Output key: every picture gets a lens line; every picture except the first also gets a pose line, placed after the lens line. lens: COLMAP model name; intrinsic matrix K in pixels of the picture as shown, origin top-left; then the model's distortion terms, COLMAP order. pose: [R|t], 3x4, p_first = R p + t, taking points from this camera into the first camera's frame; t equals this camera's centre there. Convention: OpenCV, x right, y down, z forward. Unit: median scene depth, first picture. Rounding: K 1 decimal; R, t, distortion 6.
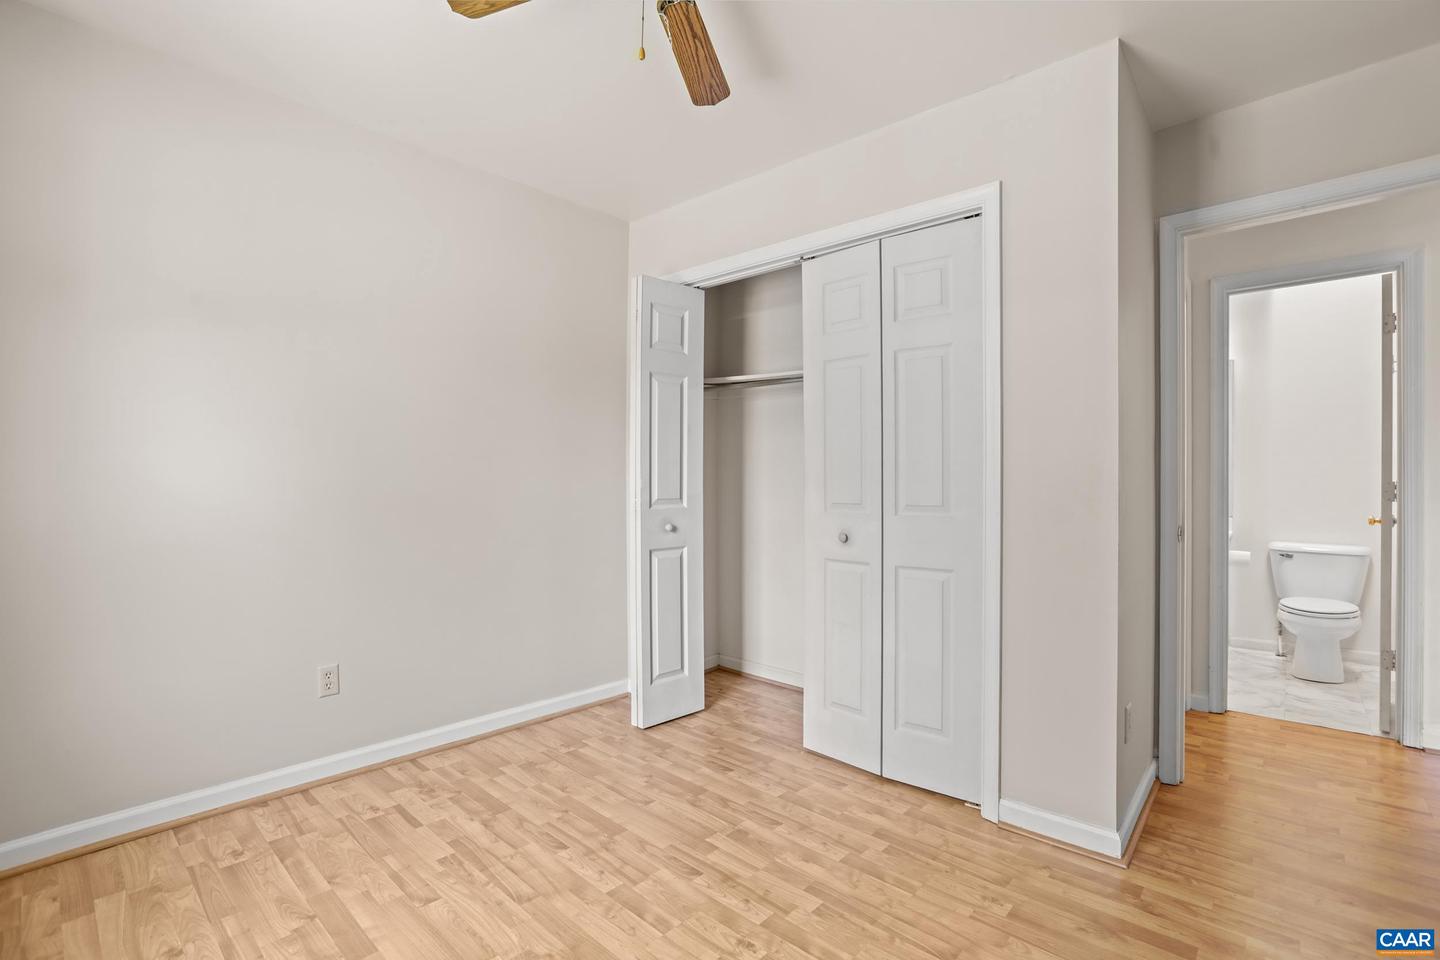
lens RADIAL K [[702.3, 0, 719.0], [0, 702.3, 474.5], [0, 0, 1]] dist [-0.062646, -0.000099]
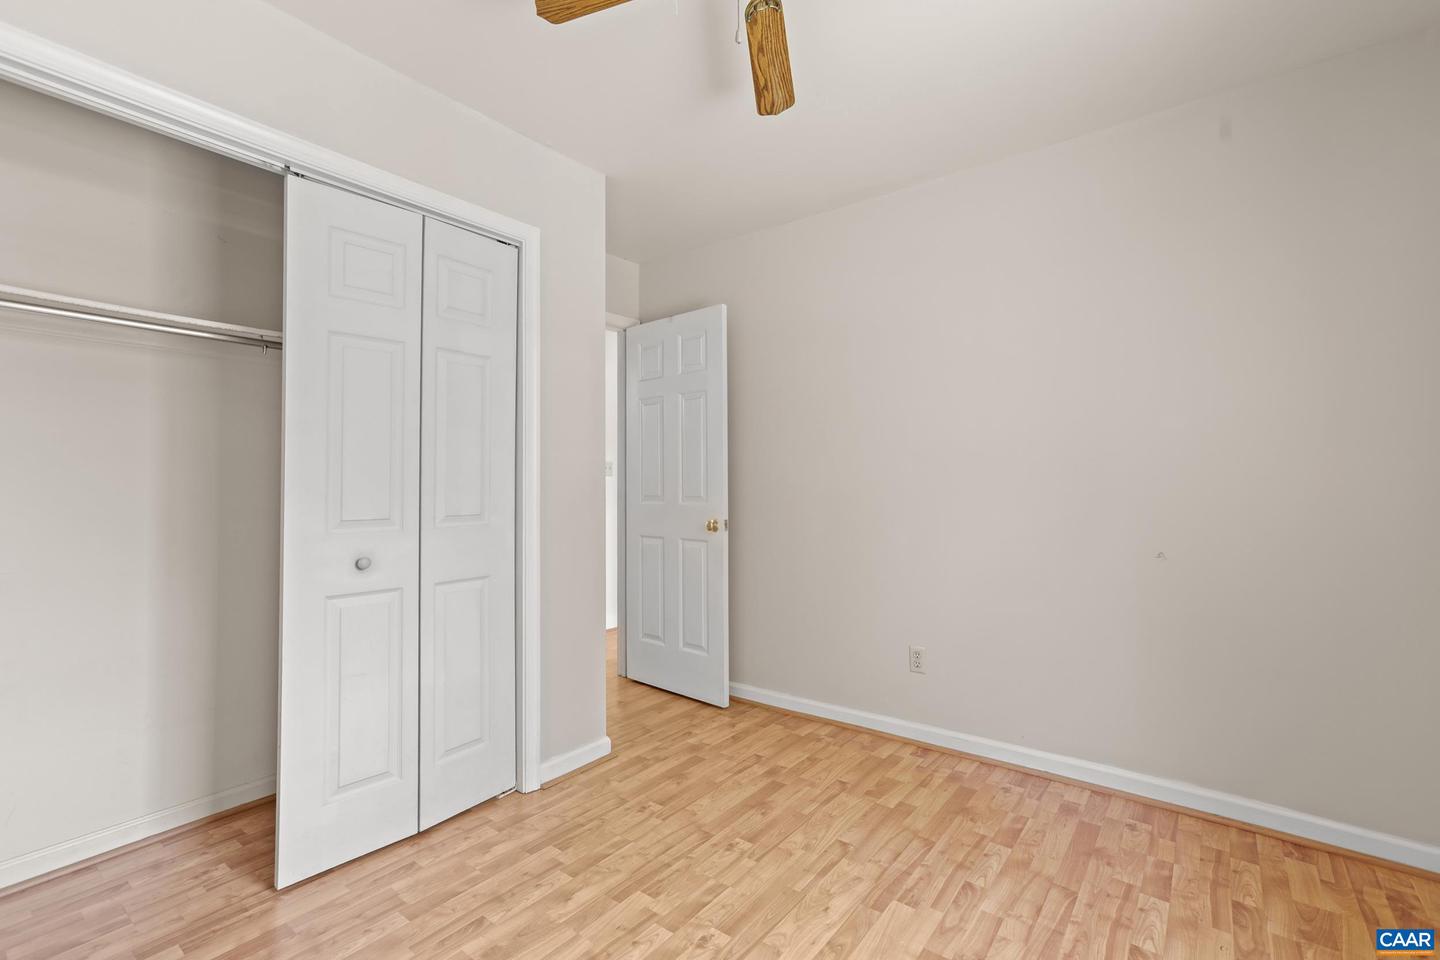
lens RADIAL K [[660.7, 0, 714.5], [0, 660.7, 471.2], [0, 0, 1]] dist [-0.054716, 0.021689]
pose [[-0.145007, 0.020602, 0.989216, -0.728510], [0.006857, 0.999780, -0.019816, 0.005144], [-0.989407, 0.003910, -0.145116, 0.876063]]
